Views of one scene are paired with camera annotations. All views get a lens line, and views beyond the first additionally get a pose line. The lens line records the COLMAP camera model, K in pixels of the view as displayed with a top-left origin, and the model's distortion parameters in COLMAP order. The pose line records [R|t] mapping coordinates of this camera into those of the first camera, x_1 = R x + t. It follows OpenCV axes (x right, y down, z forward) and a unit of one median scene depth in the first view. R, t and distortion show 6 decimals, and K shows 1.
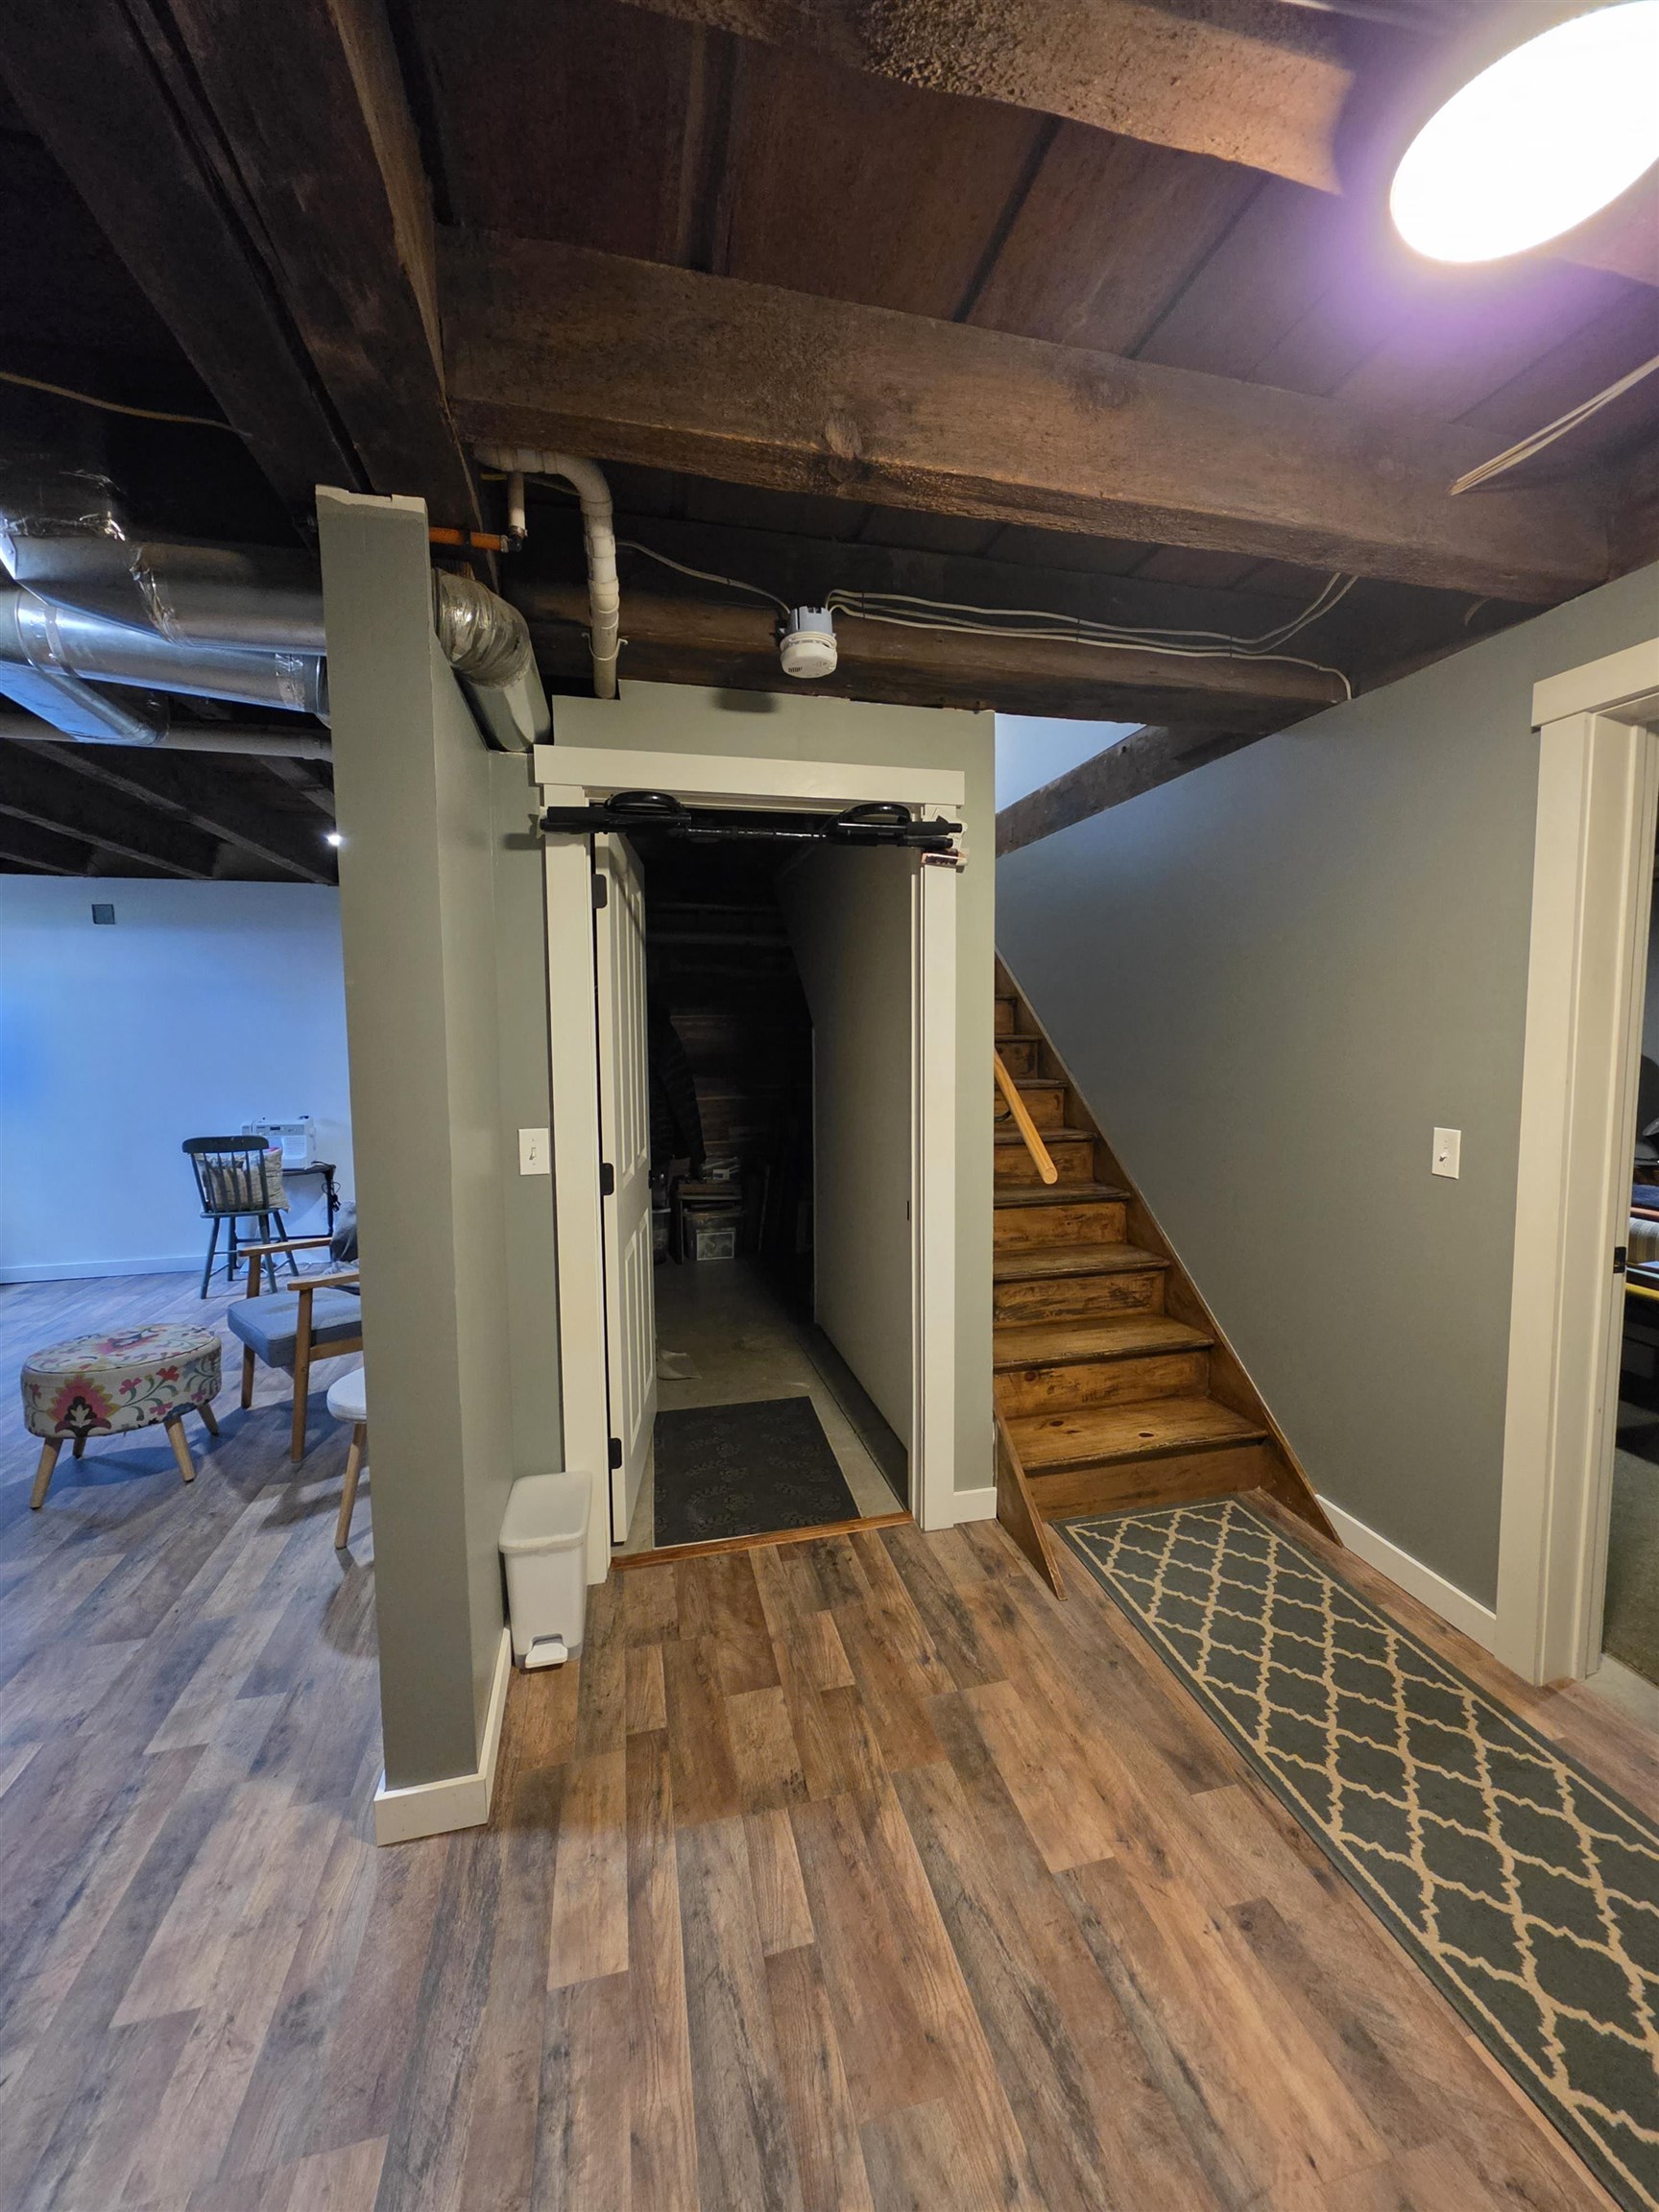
lens RADIAL K [[880.9, 0, 849.2], [0, 880.9, 1096.1], [0, 0, 1]] dist [-0.002695, 0.000946]
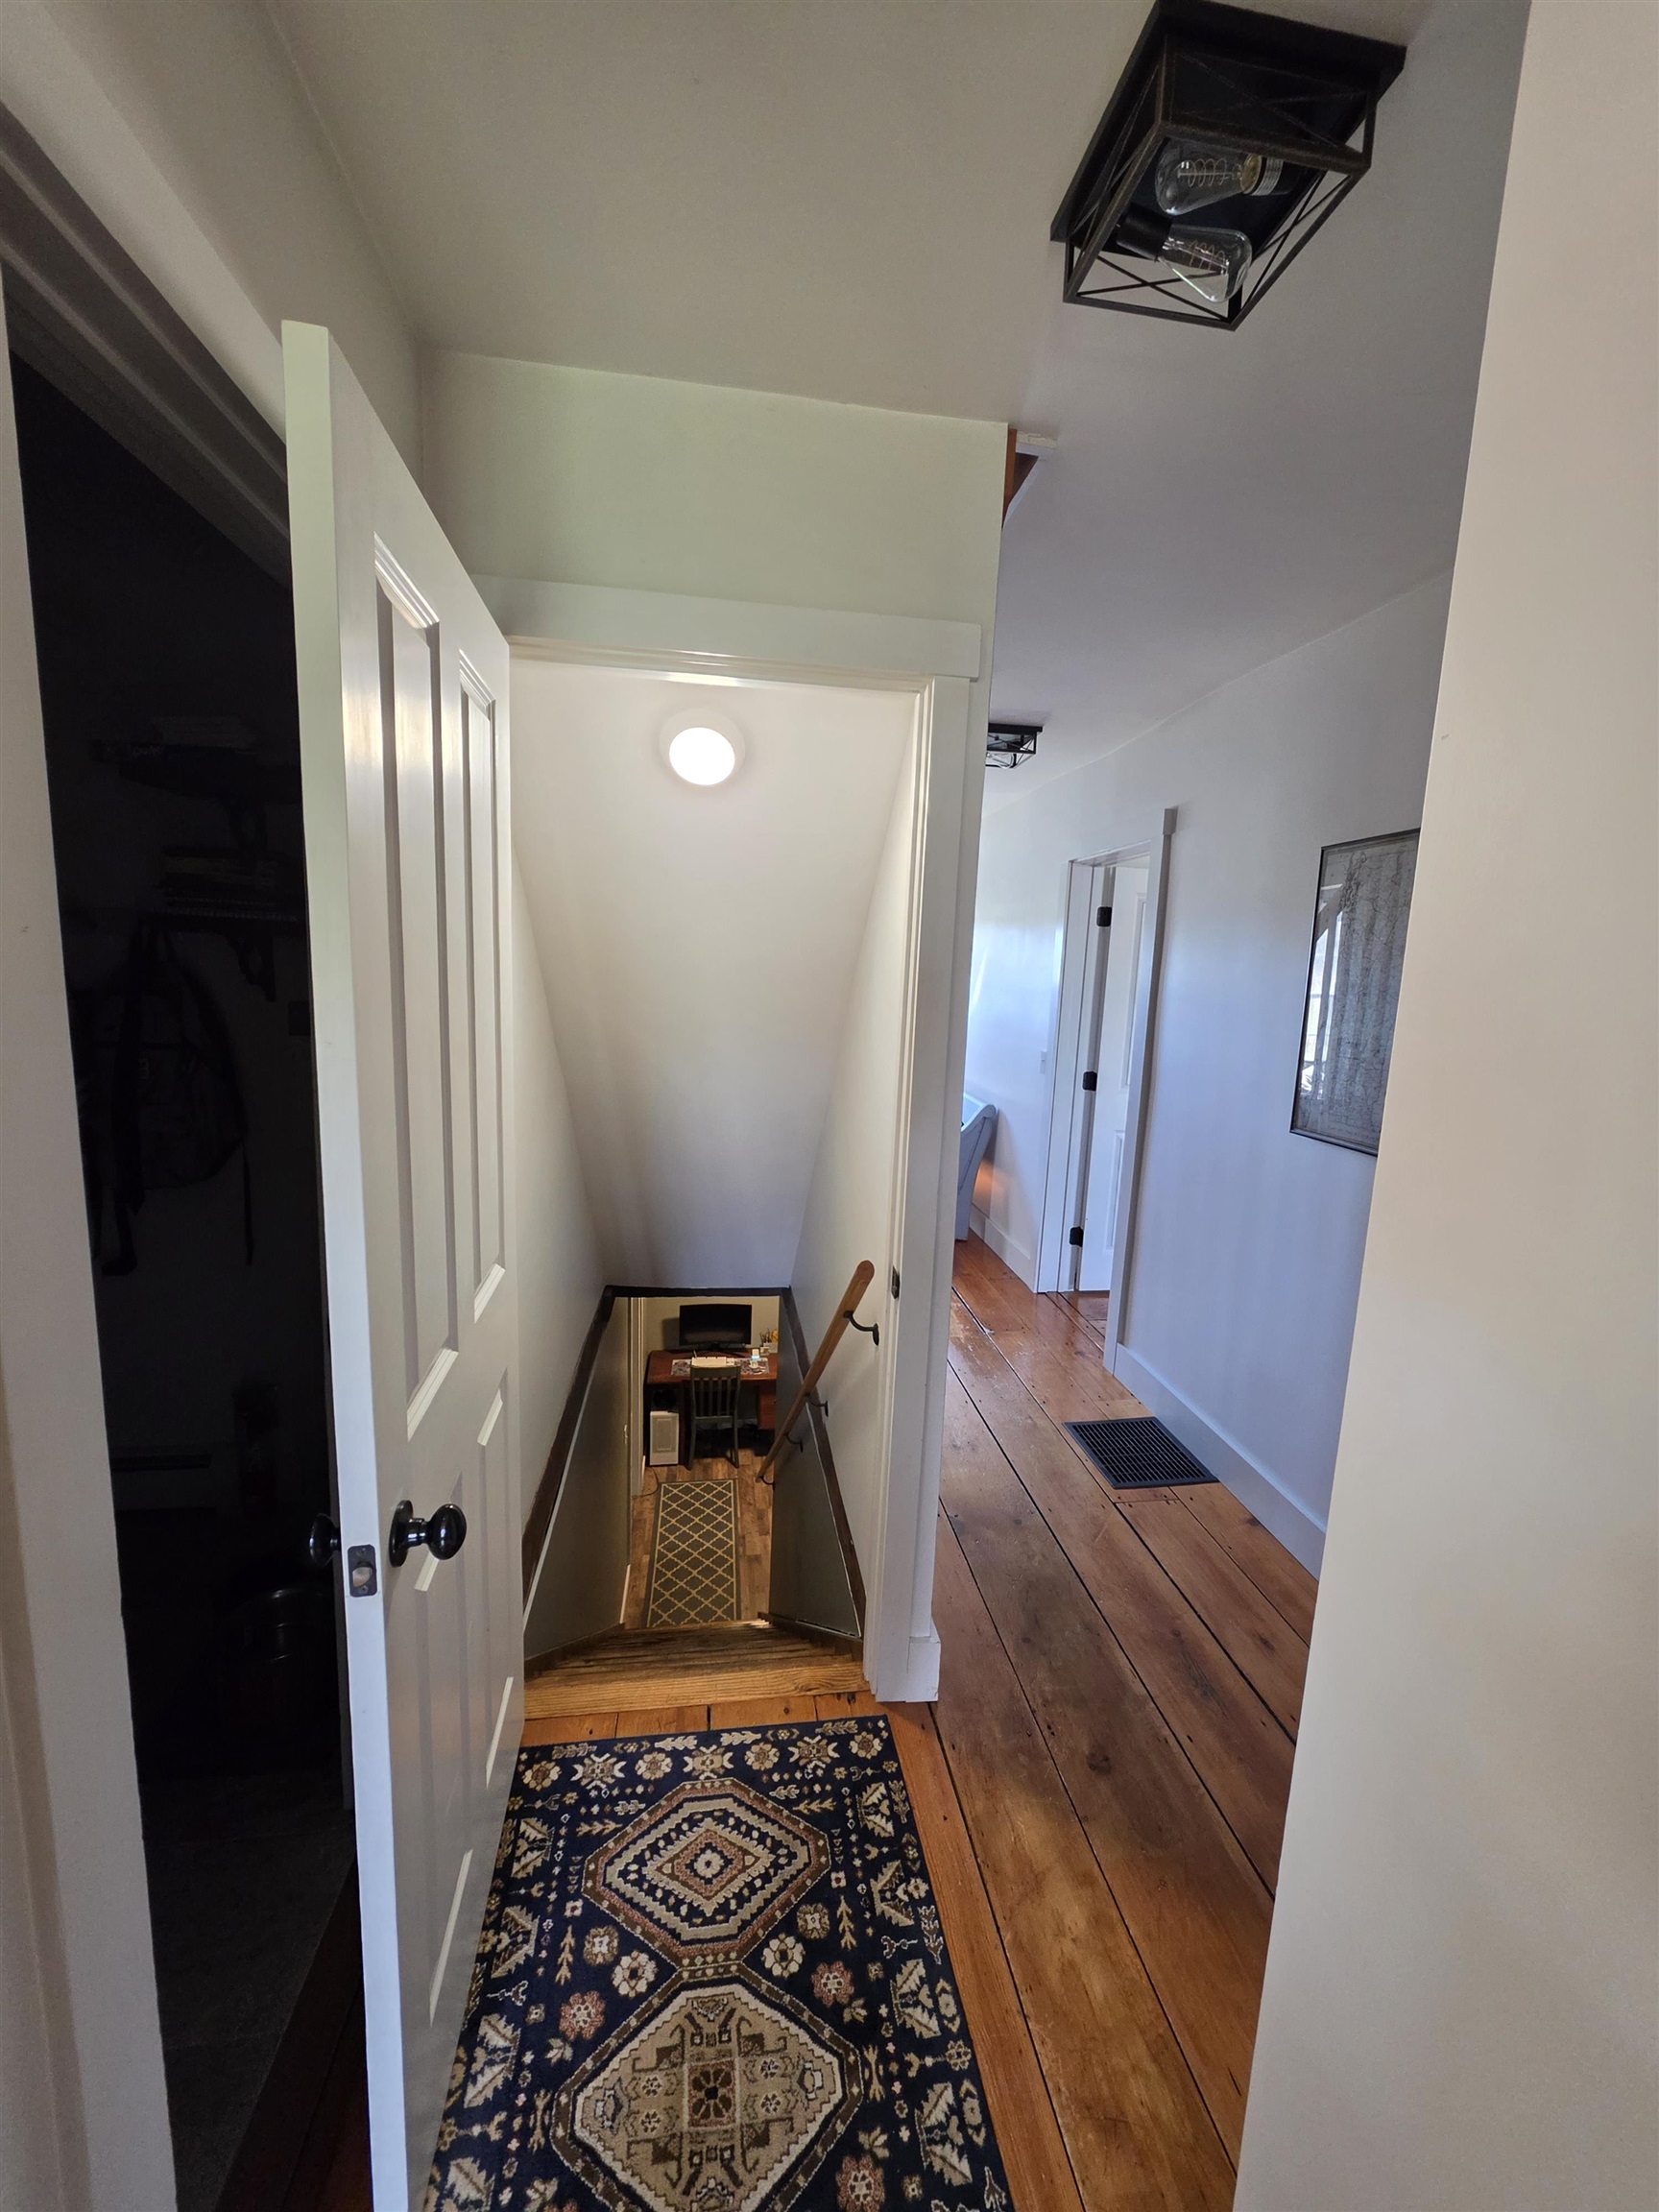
lens RADIAL K [[880.9, 0, 829.8], [0, 880.9, 1108.5], [0, 0, 1]] dist [-0.002695, 0.000946]
pose [[-0.993754, -0.037991, 0.104929, -0.218007], [-0.013106, 0.973492, 0.228344, -1.836339], [-0.110822, 0.225543, -0.967910, 3.982257]]
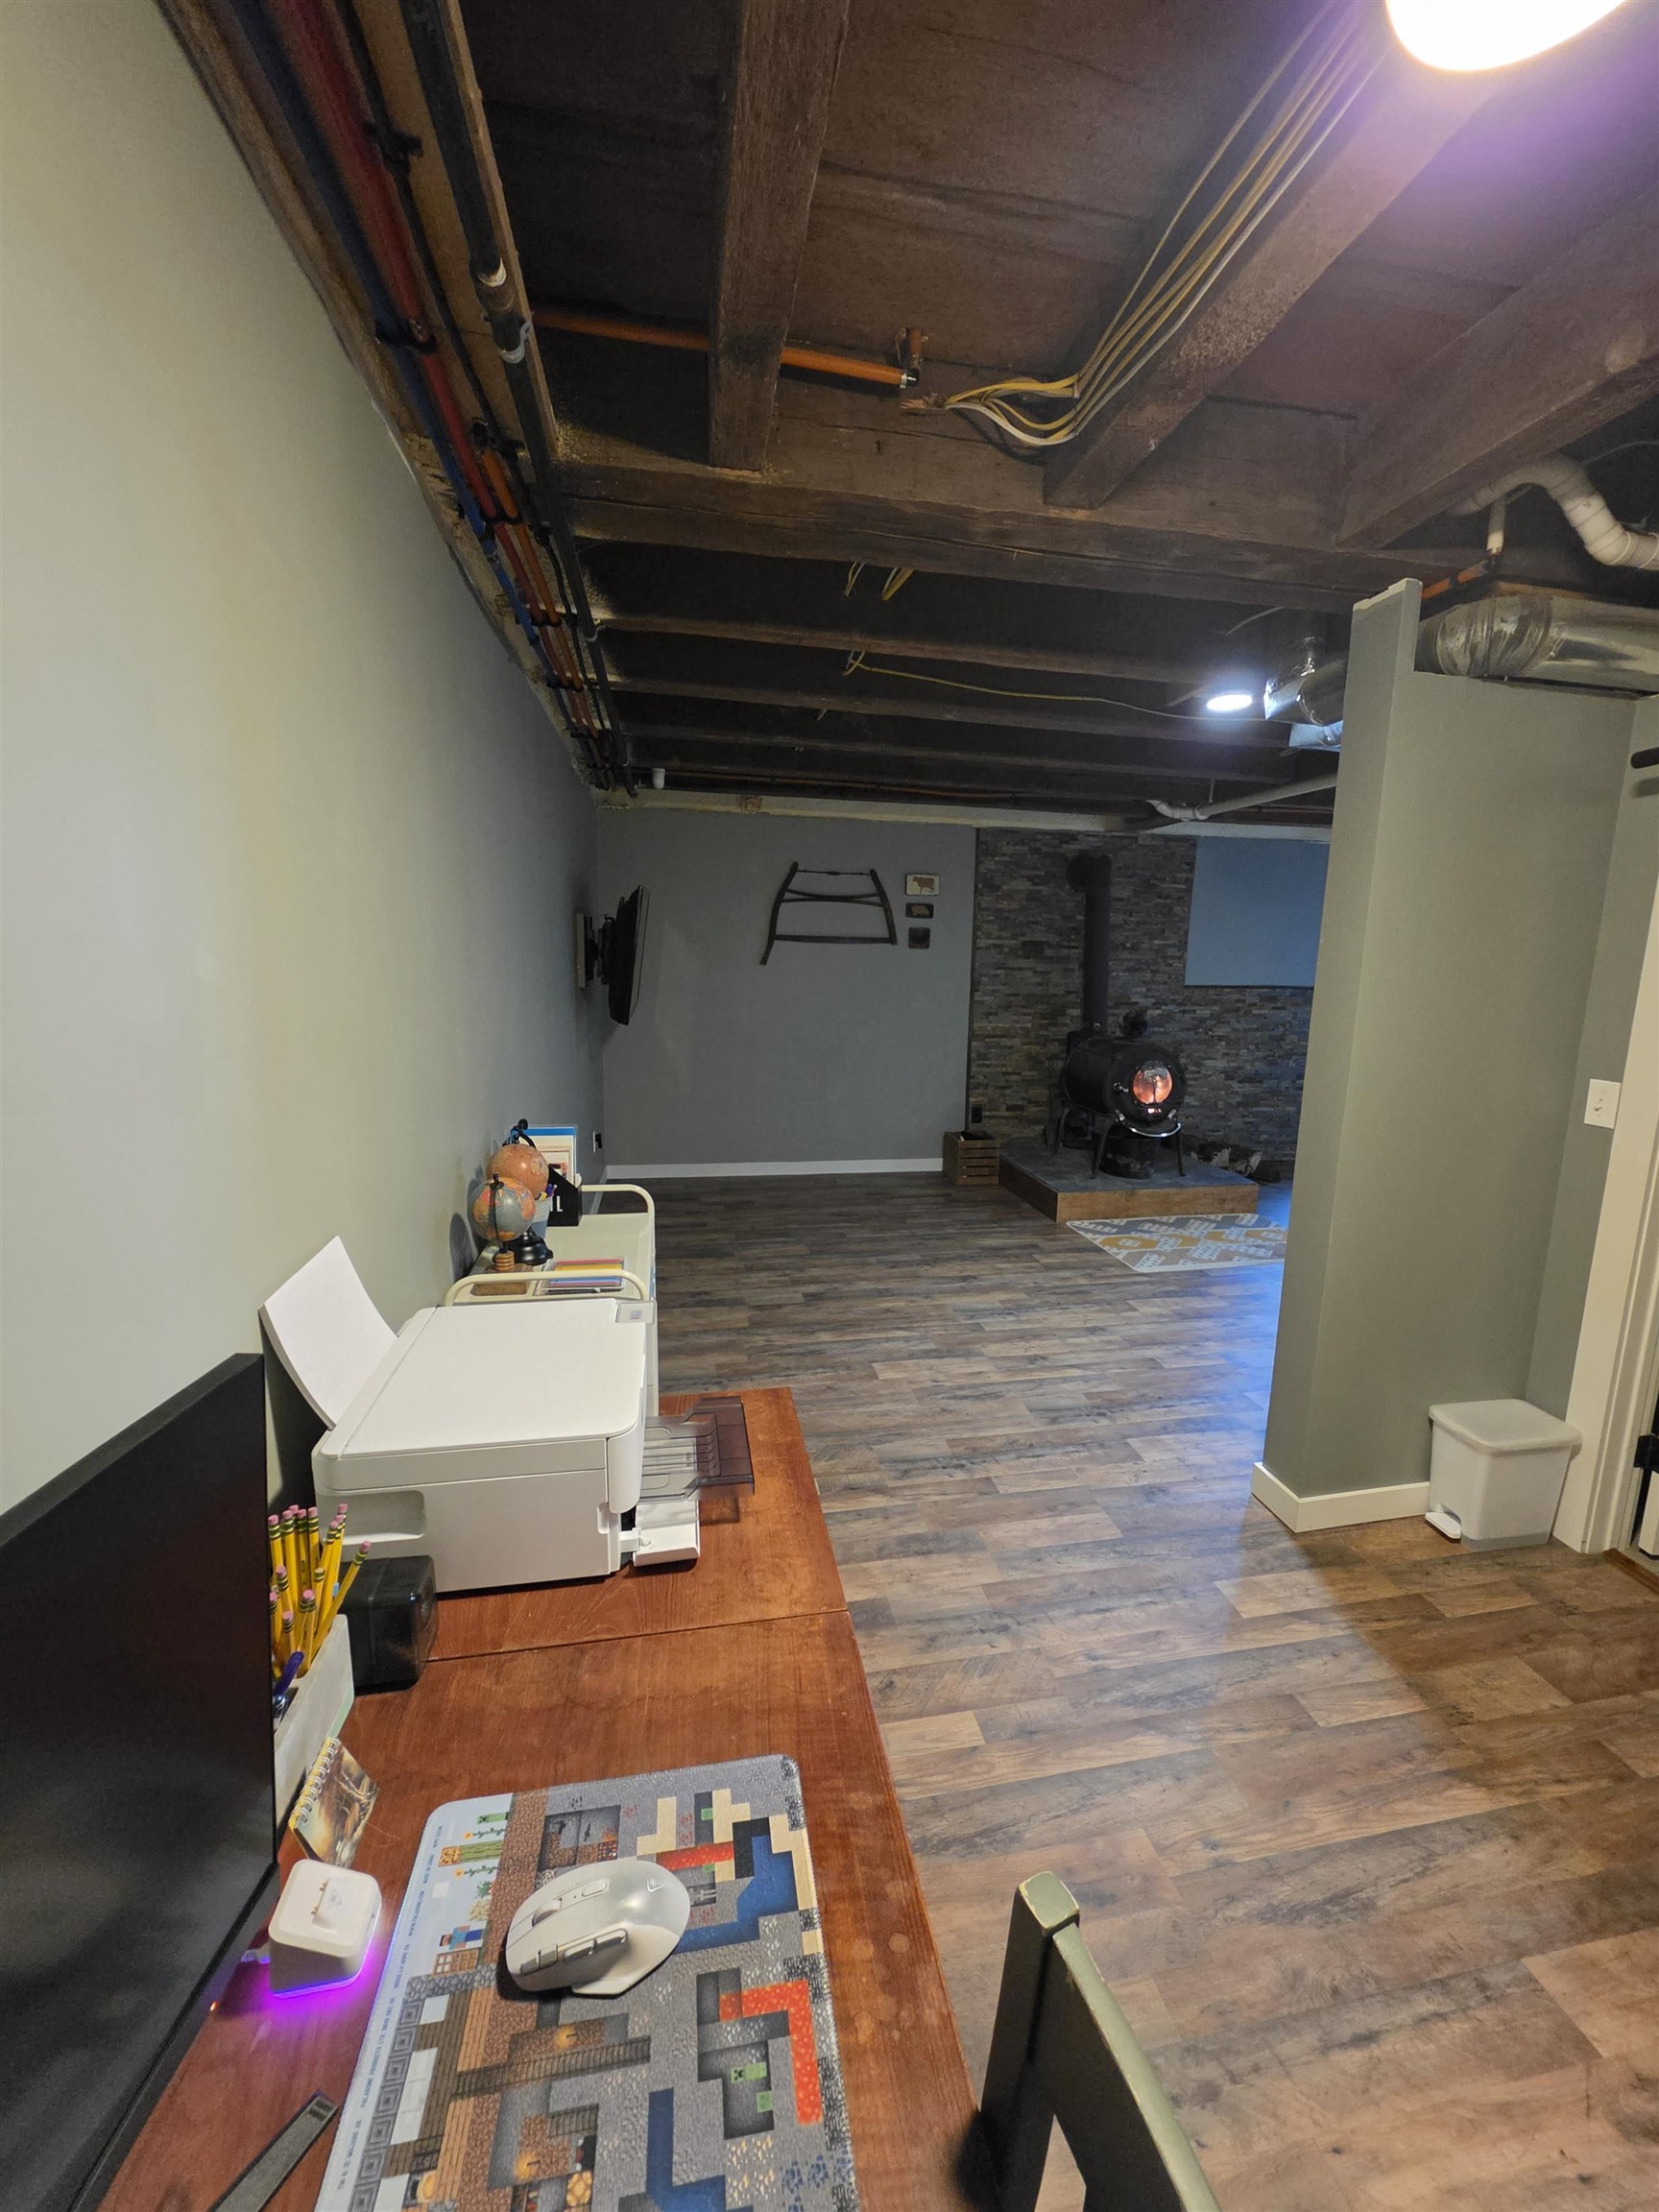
lens RADIAL K [[880.9, 0, 845.0], [0, 880.9, 1104.1], [0, 0, 1]] dist [-0.002695, 0.000946]
pose [[-0.056720, 0.176073, -0.982742, 0.846588], [-0.098166, 0.978573, 0.180992, -0.041159], [0.993552, 0.106737, -0.038221, 0.232348]]
